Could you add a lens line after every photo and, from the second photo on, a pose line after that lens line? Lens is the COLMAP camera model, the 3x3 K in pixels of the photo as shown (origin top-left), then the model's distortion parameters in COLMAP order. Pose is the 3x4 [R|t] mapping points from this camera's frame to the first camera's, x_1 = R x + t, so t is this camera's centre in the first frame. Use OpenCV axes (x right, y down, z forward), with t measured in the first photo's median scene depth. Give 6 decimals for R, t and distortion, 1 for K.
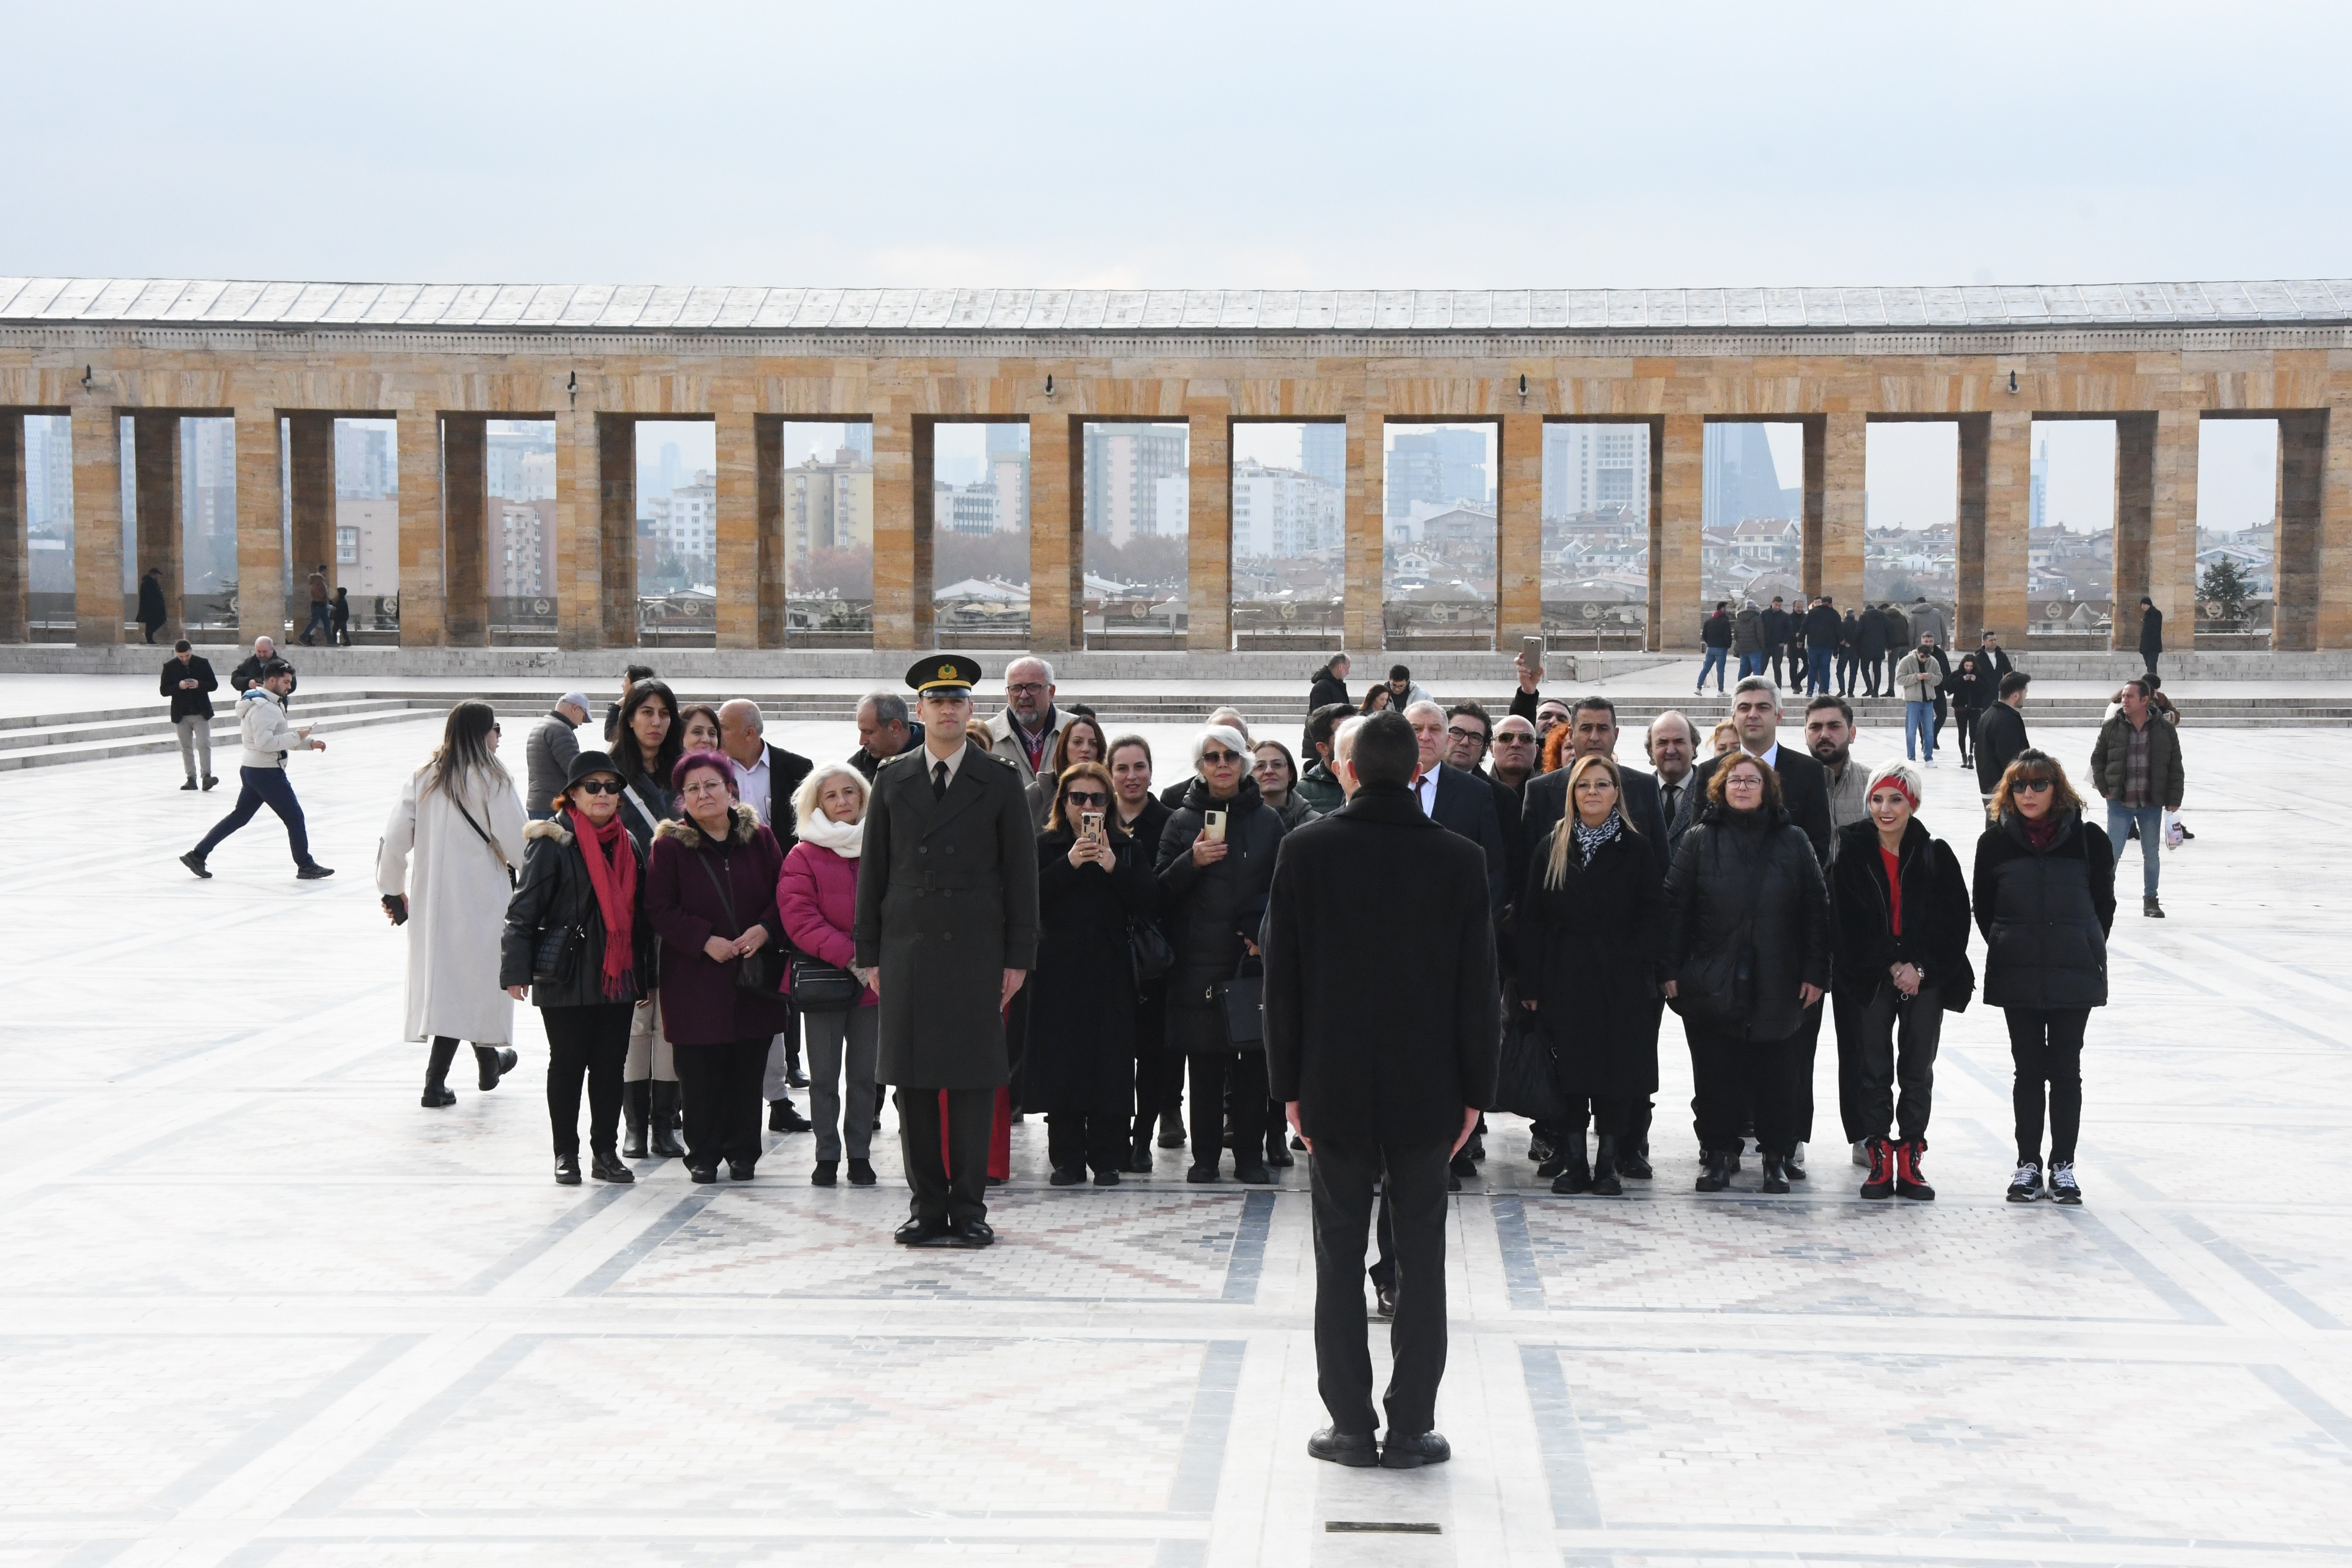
lens RADIAL K [[5212.9, 0, 1192.8], [0, 5212.9, 789.4], [0, 0, 1]] dist [0.474818, 0.000000]
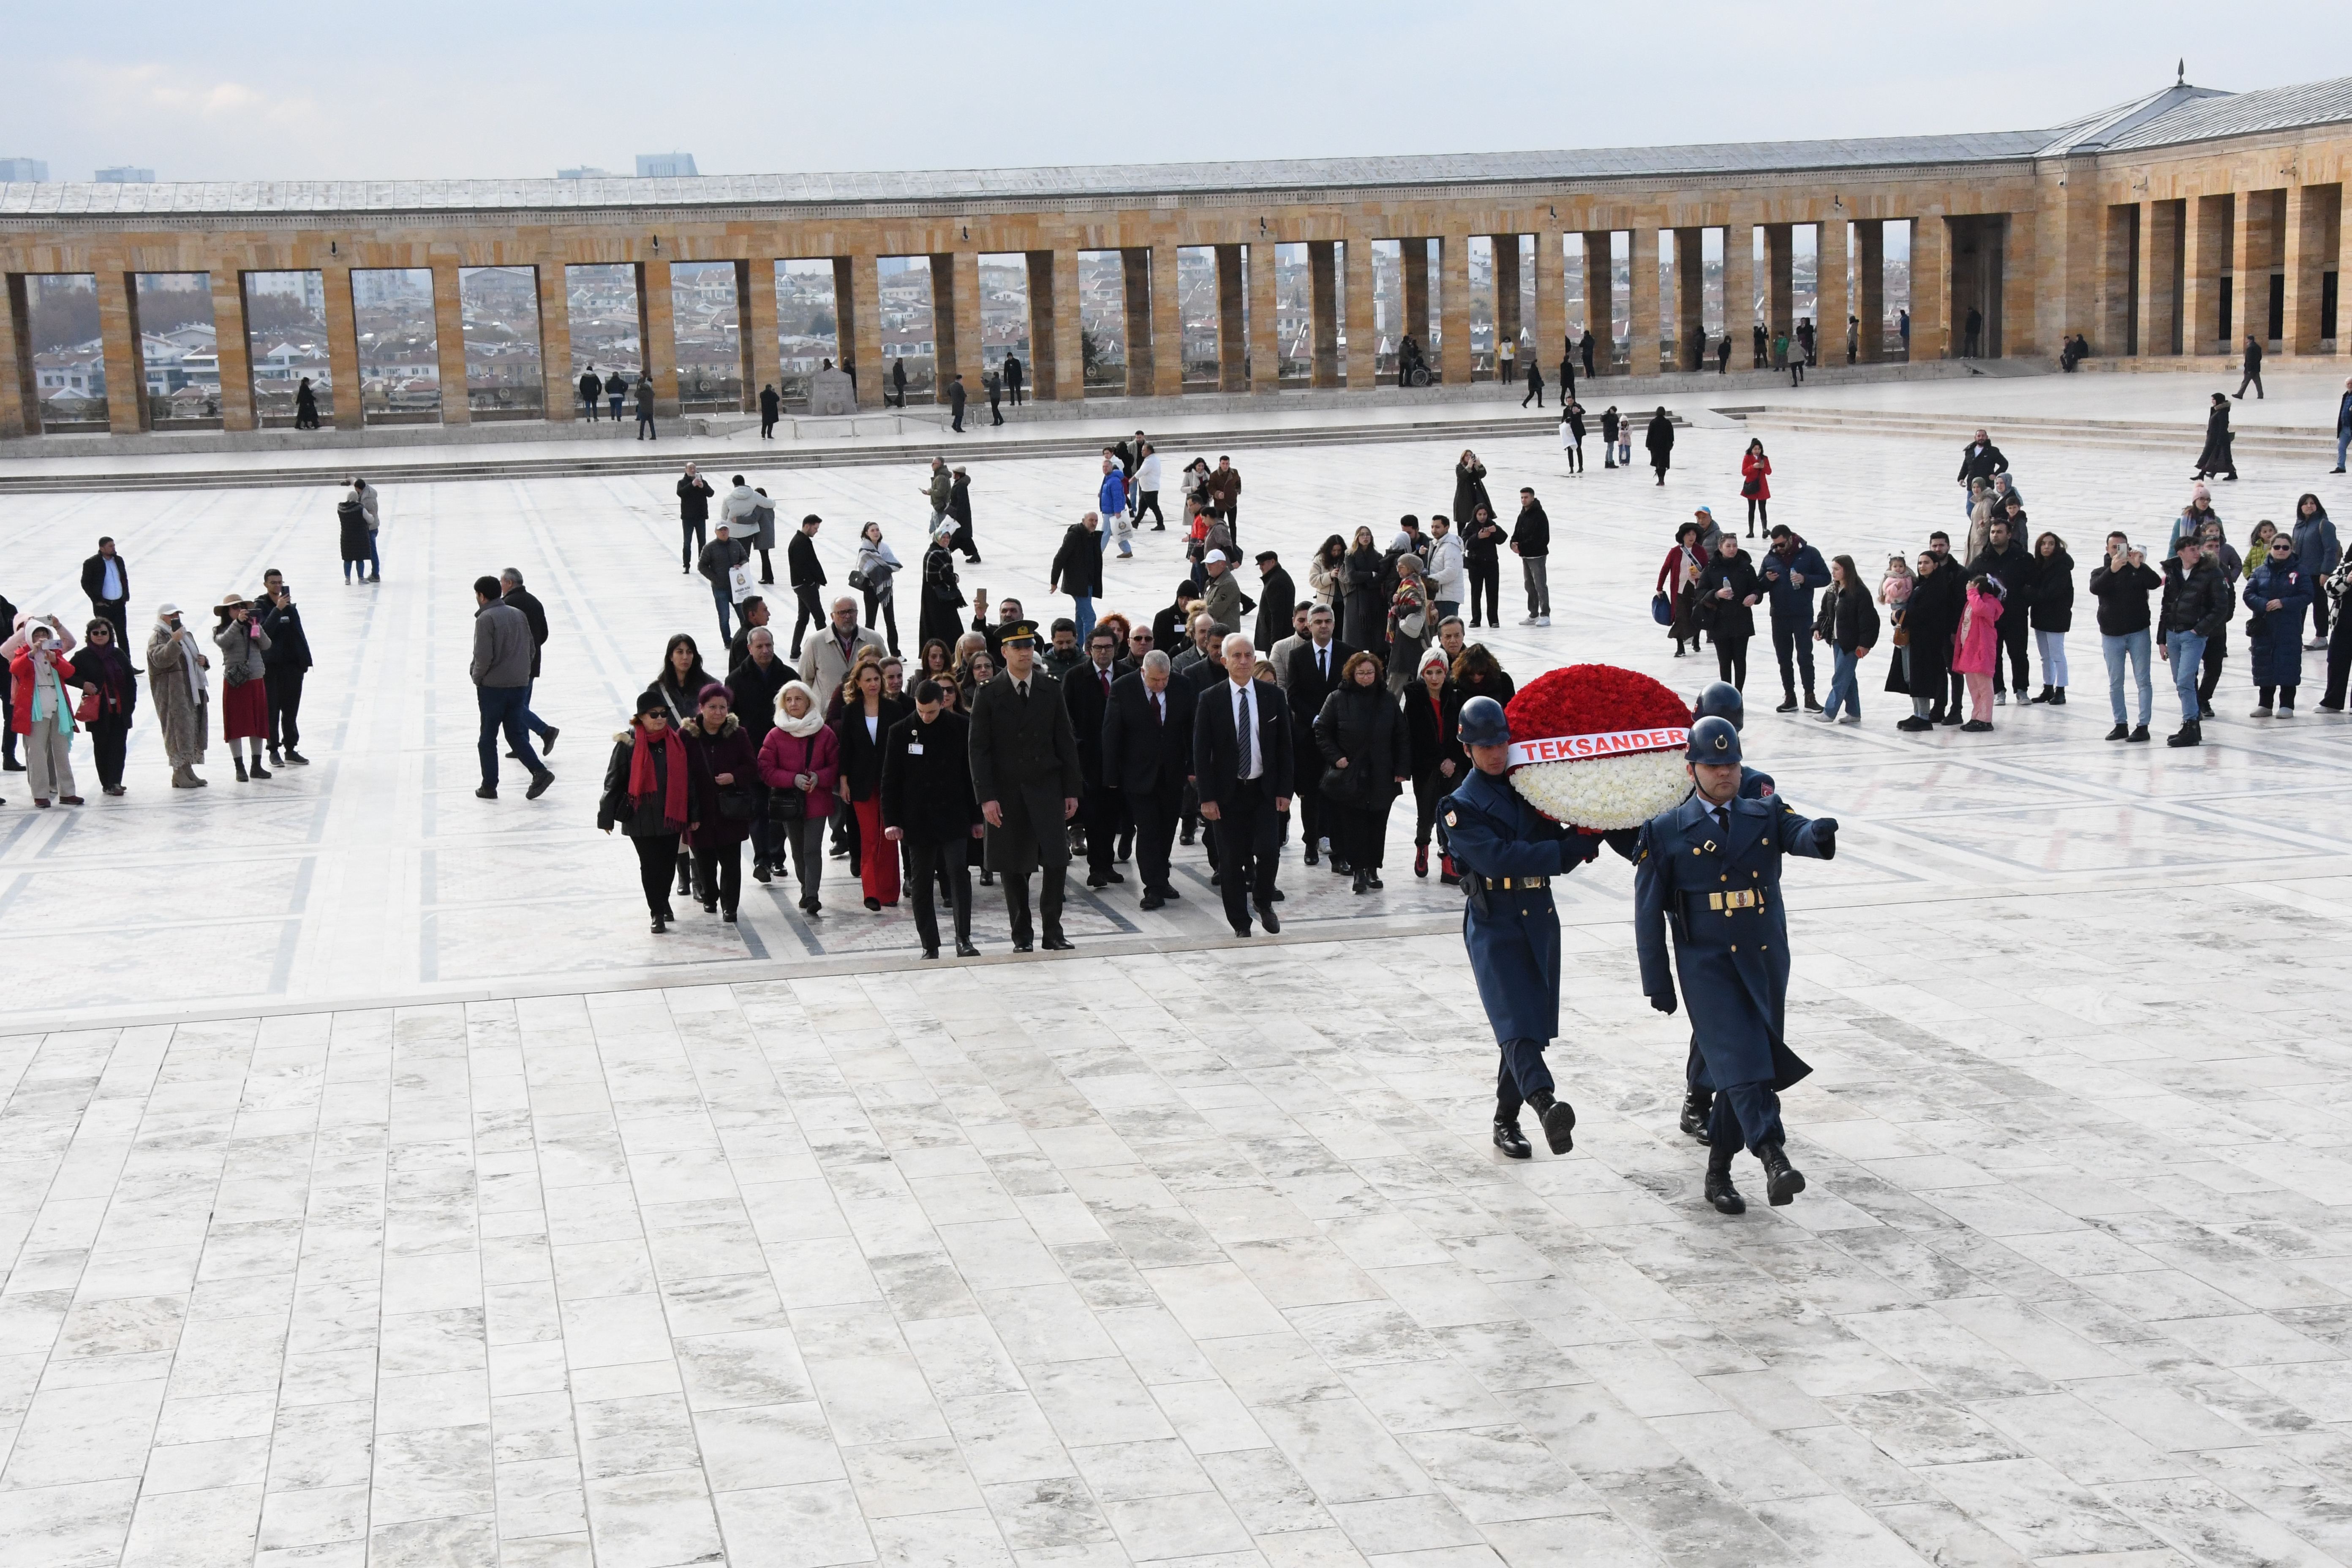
lens RADIAL K [[3946.8, 0, 1212.1], [0, 3946.8, 811.7], [0, 0, 1]] dist [0.398002, 0.000000]
pose [[0.969529, -0.073018, 0.233841, -0.066321], [0.051302, 0.993898, 0.097648, -0.017292], [-0.239544, -0.082676, 0.967359, -0.194708]]
